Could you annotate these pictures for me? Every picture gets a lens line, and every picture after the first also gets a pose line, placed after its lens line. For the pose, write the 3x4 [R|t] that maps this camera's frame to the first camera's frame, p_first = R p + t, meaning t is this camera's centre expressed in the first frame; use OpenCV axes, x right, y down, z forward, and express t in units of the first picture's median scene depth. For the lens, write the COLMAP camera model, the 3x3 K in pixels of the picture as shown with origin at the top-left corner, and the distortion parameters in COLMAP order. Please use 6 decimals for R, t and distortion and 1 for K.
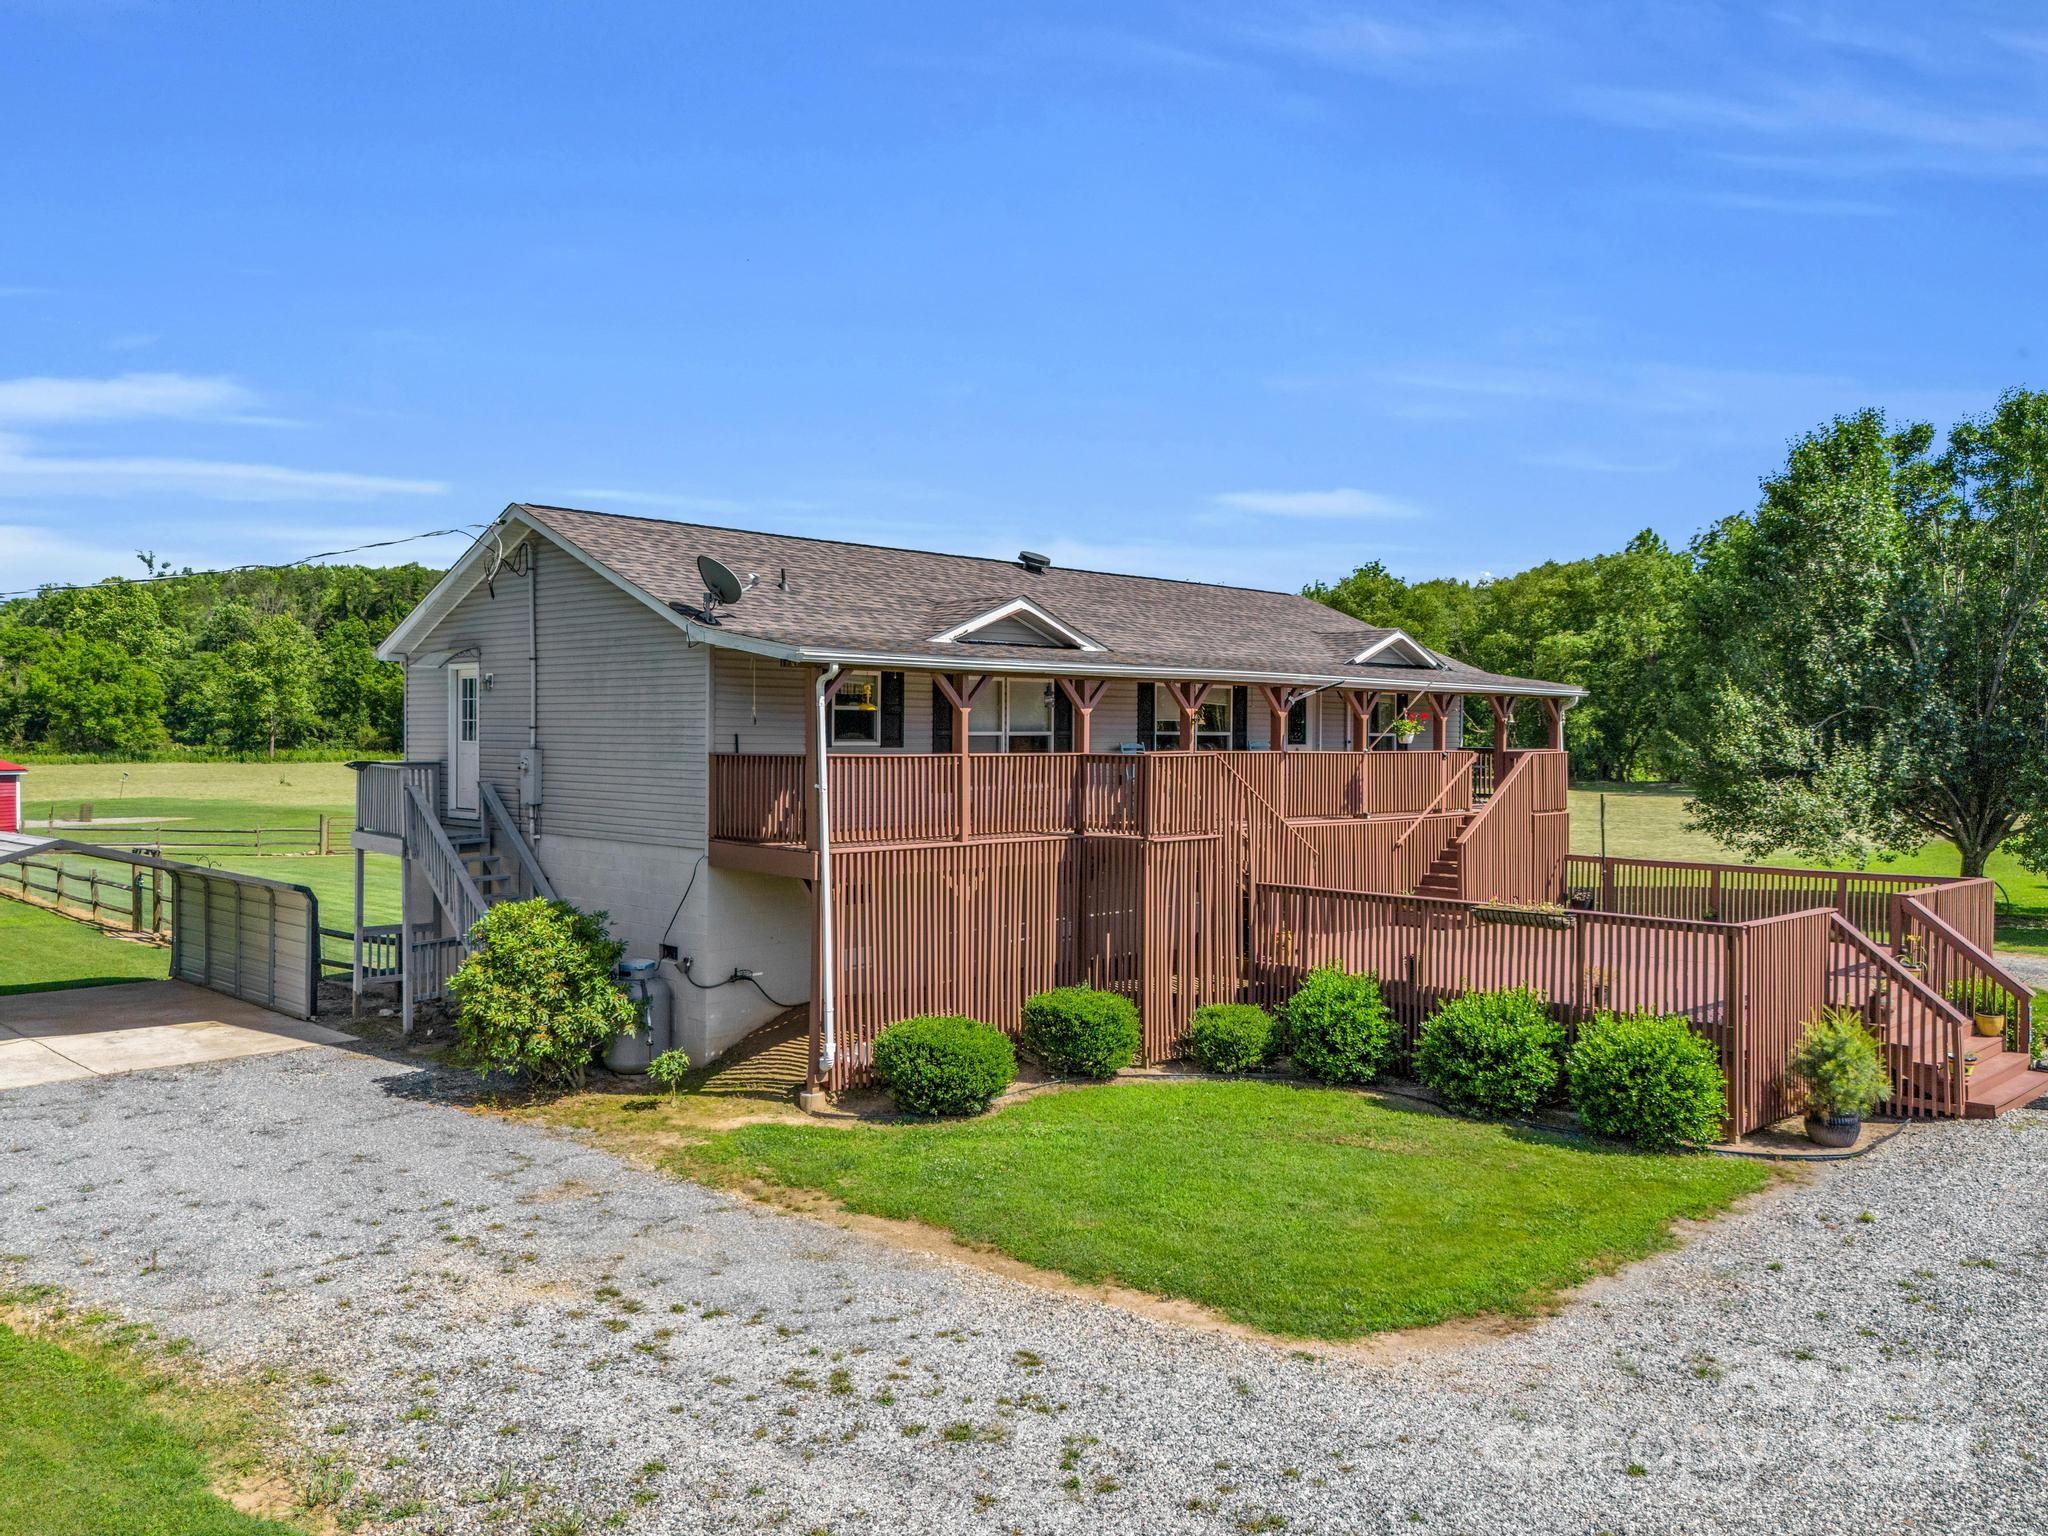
lens RADIAL K [[1581.6, 0, 1038.3], [0, 1581.6, 735.0], [0, 0, 1]] dist [0.117895, -0.151366]
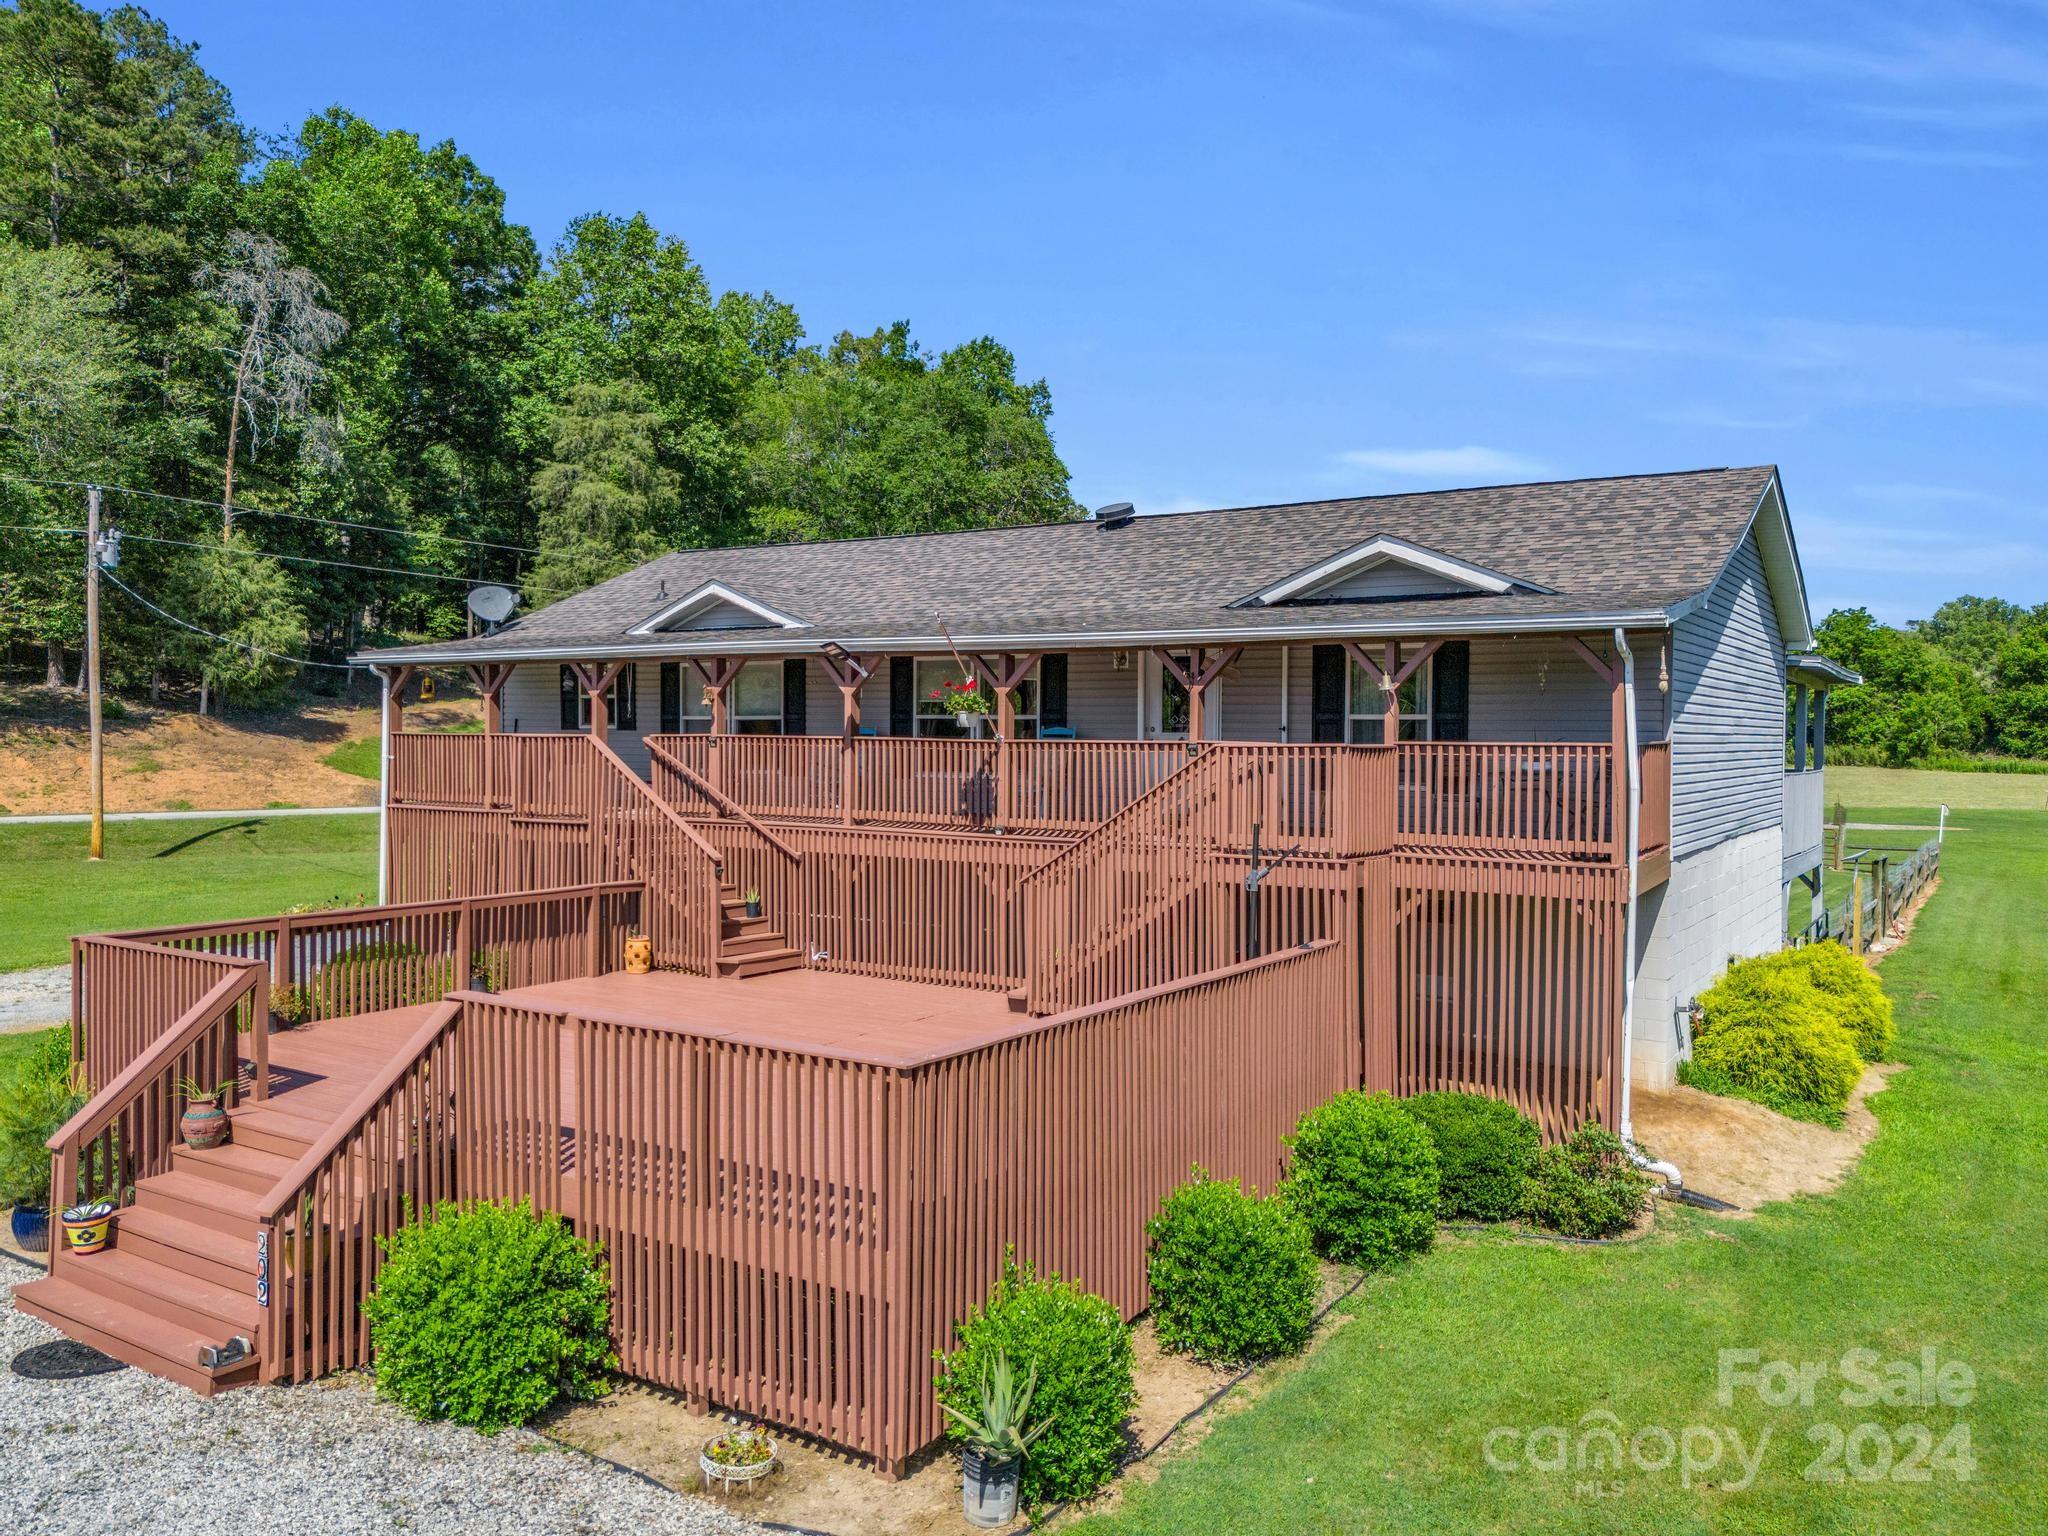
lens RADIAL K [[1600.0, 0, 1061.0], [0, 1600.0, 744.2], [0, 0, 1]] dist [0.054632, 0.000207]
pose [[0.244986, 0.003806, -0.969519, 1.031104], [-0.006971, 0.999973, 0.002164, 0.012887], [0.969502, 0.006228, 0.245006, 0.961905]]
